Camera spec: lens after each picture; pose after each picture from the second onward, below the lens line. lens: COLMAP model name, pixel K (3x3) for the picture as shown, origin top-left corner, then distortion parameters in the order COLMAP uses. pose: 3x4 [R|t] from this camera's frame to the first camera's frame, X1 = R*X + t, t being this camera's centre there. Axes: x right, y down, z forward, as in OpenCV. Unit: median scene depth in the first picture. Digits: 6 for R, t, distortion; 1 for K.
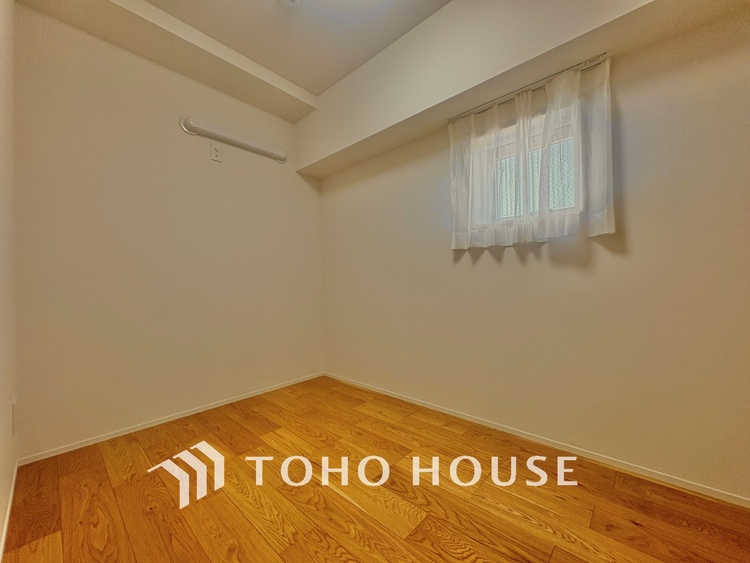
lens RADIAL K [[298.9, 0, 375.0], [0, 298.9, 281.5], [0, 0, 1]] dist [-0.000082, 0.000222]
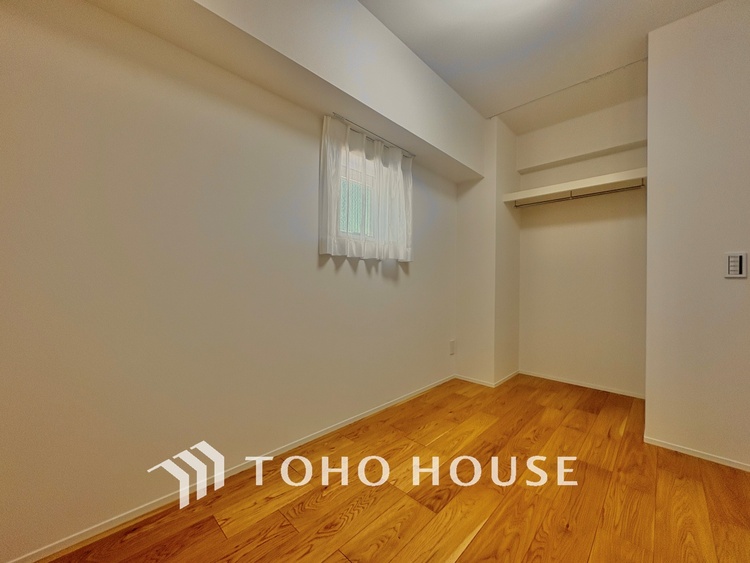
lens RADIAL K [[298.9, 0, 375.0], [0, 298.9, 281.5], [0, 0, 1]] dist [-0.000082, 0.000222]
pose [[0.028592, 0.019326, 0.999404, -0.699534], [-0.020621, 0.999612, -0.018740, -0.009364], [-0.999378, -0.020073, 0.028980, 0.888016]]
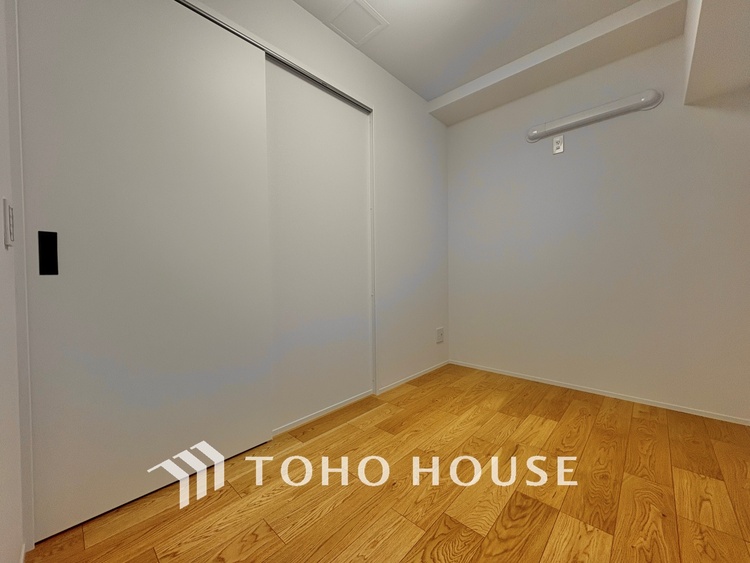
lens RADIAL K [[298.9, 0, 375.0], [0, 298.9, 281.5], [0, 0, 1]] dist [-0.000082, 0.000222]
pose [[-0.011063, 0.038213, -0.999208, 0.665069], [0.019198, 0.999093, 0.037996, -0.010041], [0.999754, -0.018763, -0.011786, 0.450441]]
